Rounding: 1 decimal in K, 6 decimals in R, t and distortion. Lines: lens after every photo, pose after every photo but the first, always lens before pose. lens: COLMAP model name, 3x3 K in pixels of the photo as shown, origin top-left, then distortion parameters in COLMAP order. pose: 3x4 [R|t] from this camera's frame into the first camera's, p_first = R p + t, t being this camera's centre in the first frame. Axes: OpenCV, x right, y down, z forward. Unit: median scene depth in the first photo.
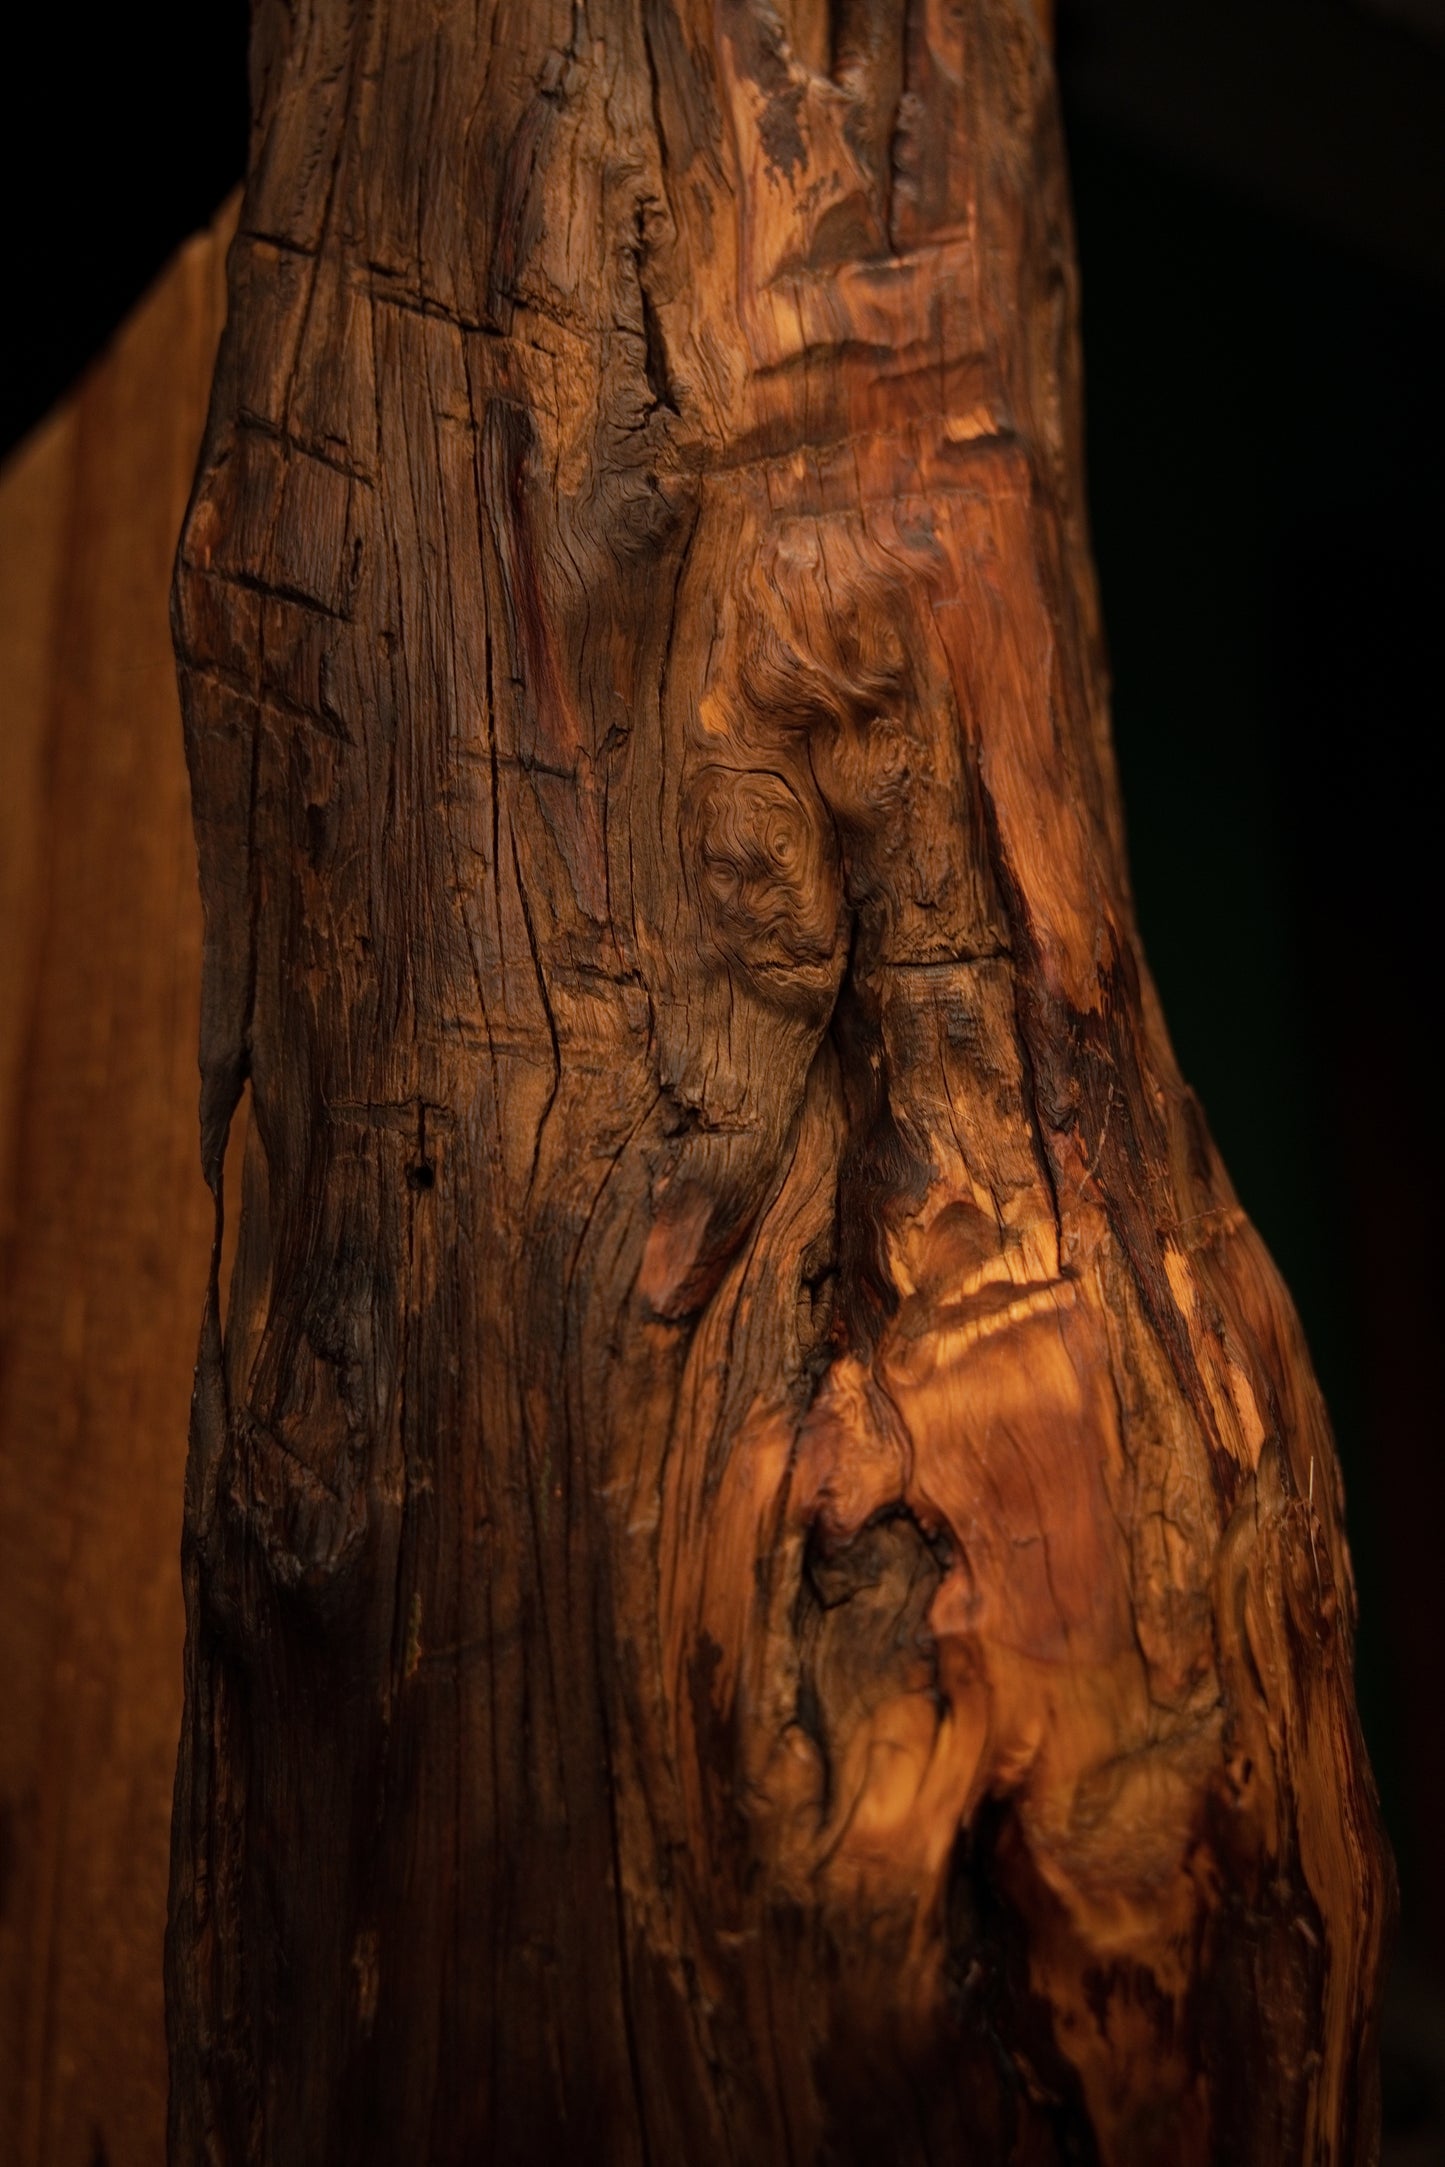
lens RADIAL K [[1974.1, 0, 726.5], [0, 1974.1, 1202.2], [0, 0, 1]] dist [-0.013458, 0.097721]
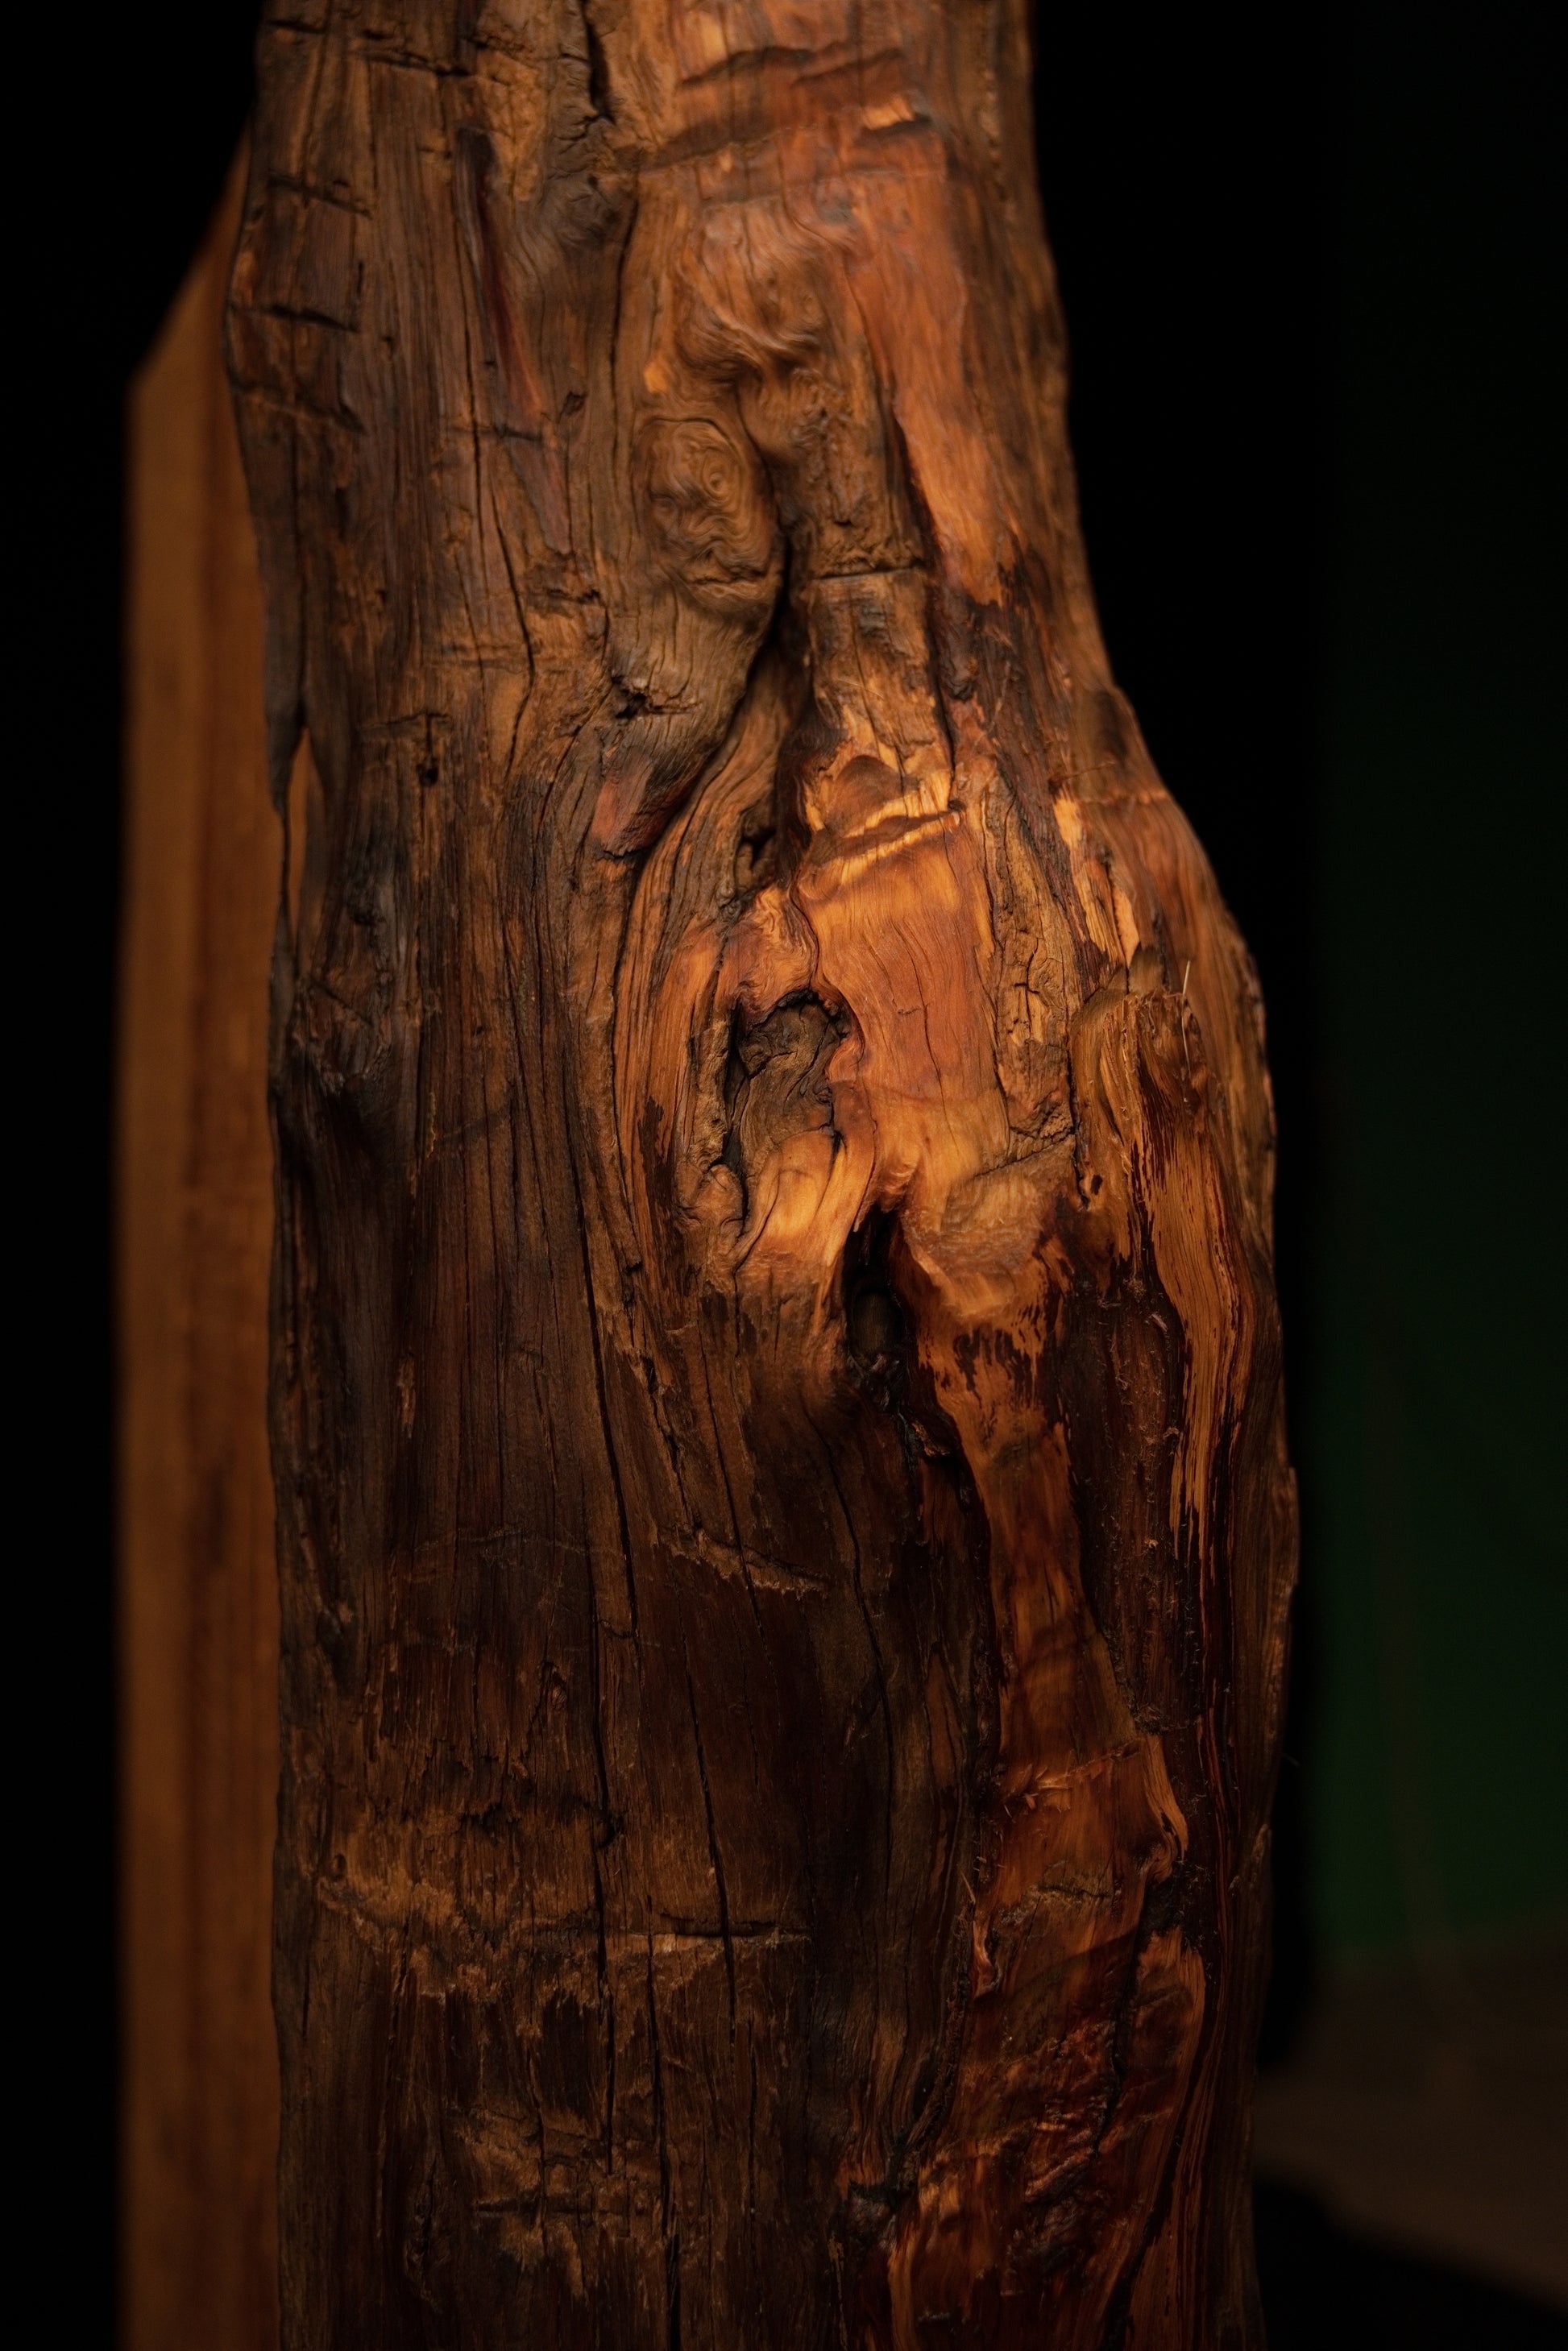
lens RADIAL K [[2141.8, 0, 788.4], [0, 2141.8, 1304.3], [0, 0, 1]] dist [-0.013458, 0.097721]
pose [[0.987190, -0.046566, -0.152600, 0.254865], [0.050370, 0.998507, 0.021157, 0.301223], [0.151387, -0.028572, 0.988061, -0.295121]]
